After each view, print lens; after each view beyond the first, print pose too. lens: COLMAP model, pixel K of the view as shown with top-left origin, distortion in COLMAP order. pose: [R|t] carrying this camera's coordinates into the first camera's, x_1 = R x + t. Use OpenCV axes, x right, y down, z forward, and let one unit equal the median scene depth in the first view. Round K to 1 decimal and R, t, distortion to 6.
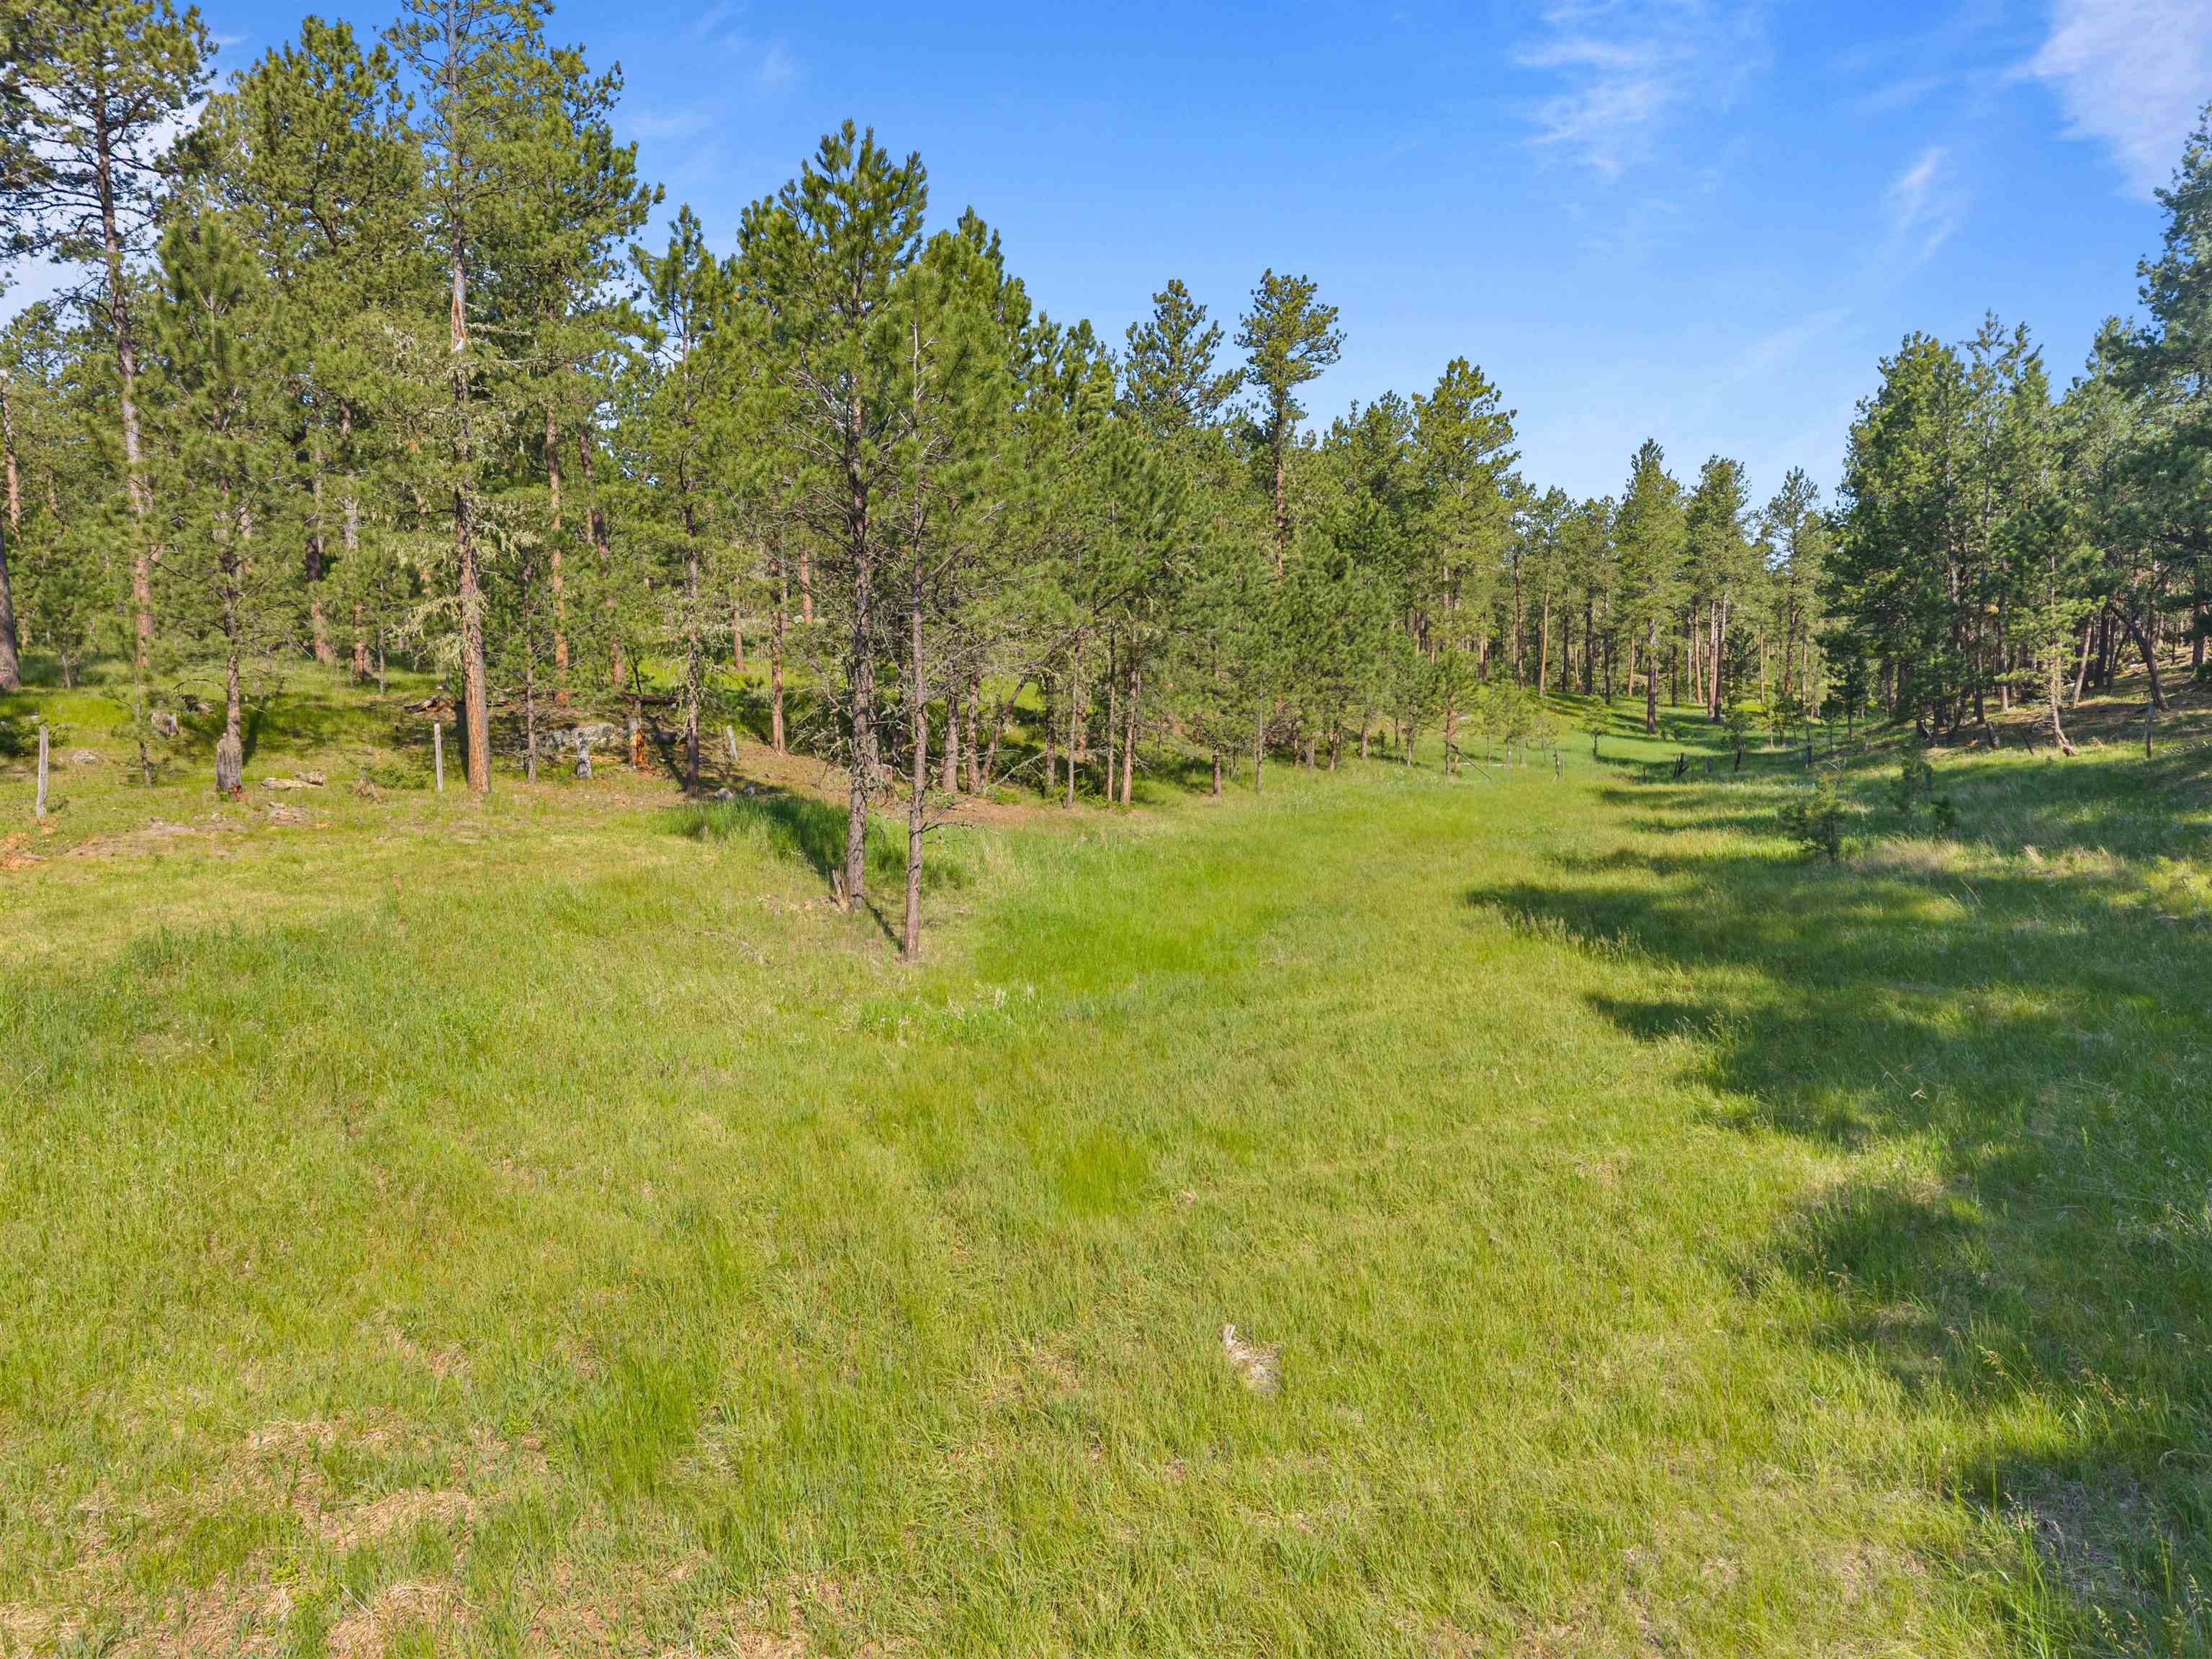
lens RADIAL K [[1538.0, 0, 1106.0], [0, 1538.0, 829.5], [0, 0, 1]] dist [0.025631, -0.007375]
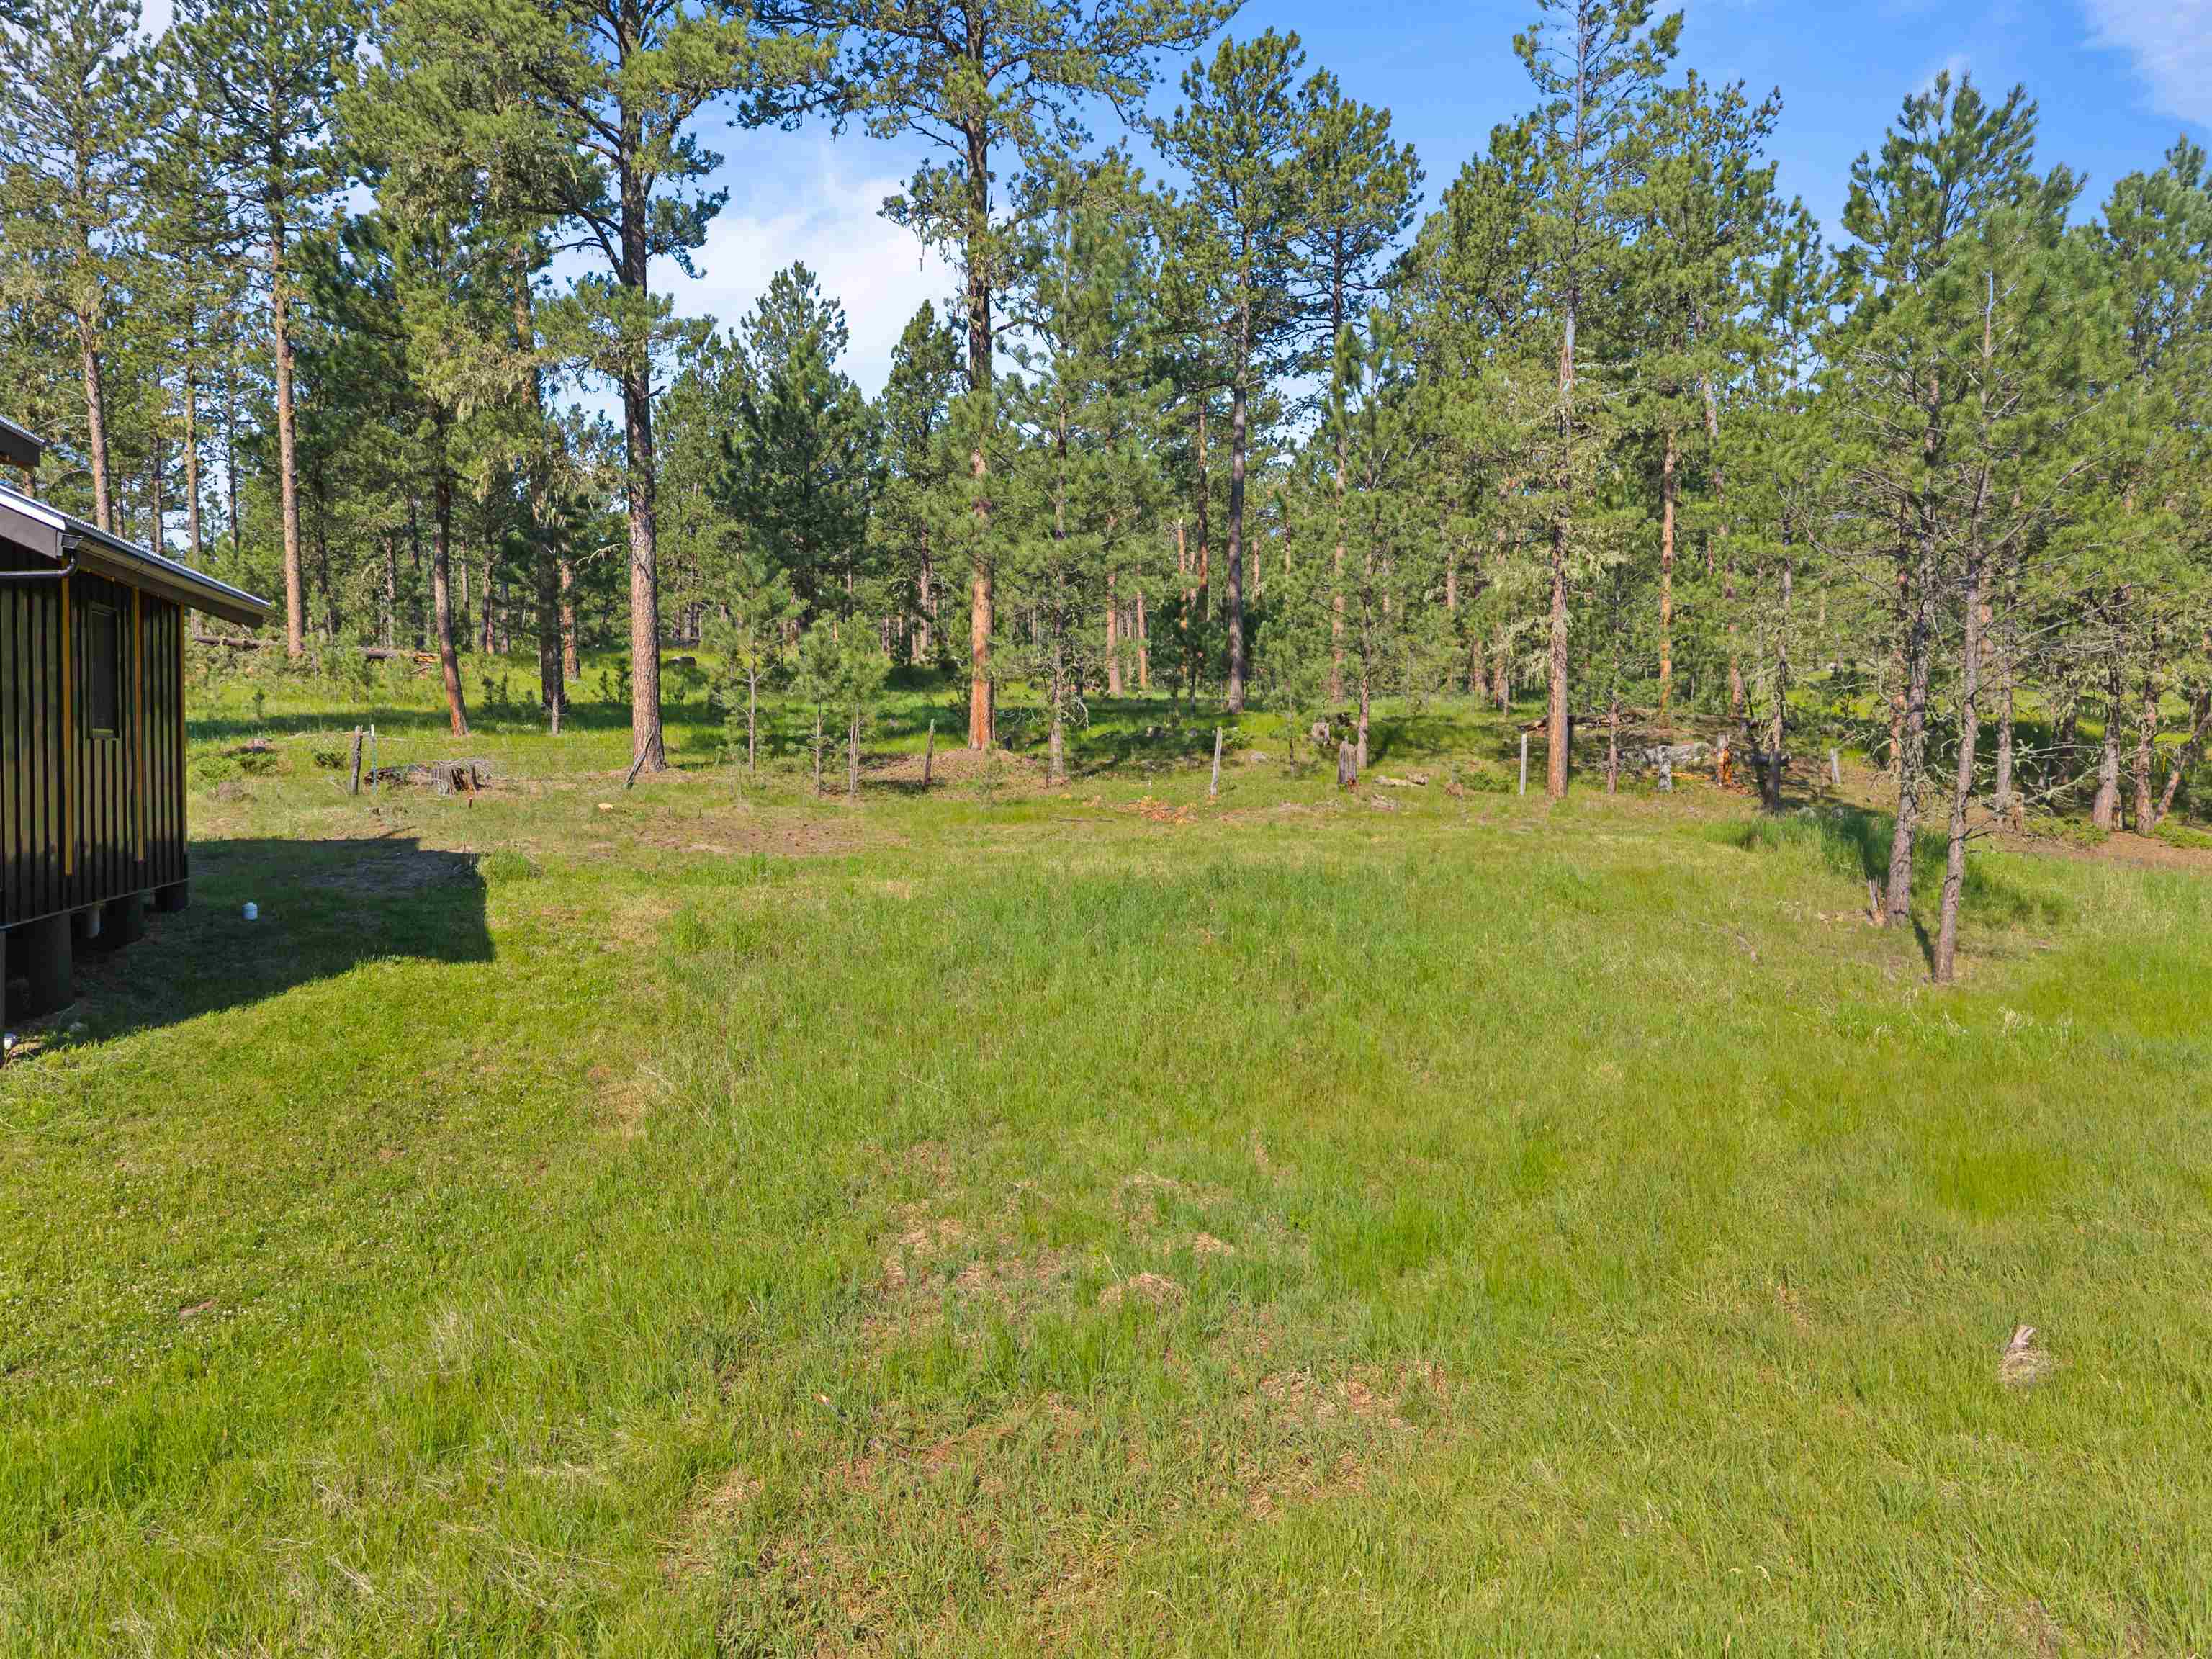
lens RADIAL K [[1548.4, 0, 1102.7], [0, 1548.4, 878.8], [0, 0, 1]] dist [-0.004358, -0.006531]
pose [[0.720212, 0.060937, -0.691072, 0.109136], [-0.071006, 0.997378, 0.013947, 0.037028], [0.690111, 0.039025, 0.722651, 0.002701]]
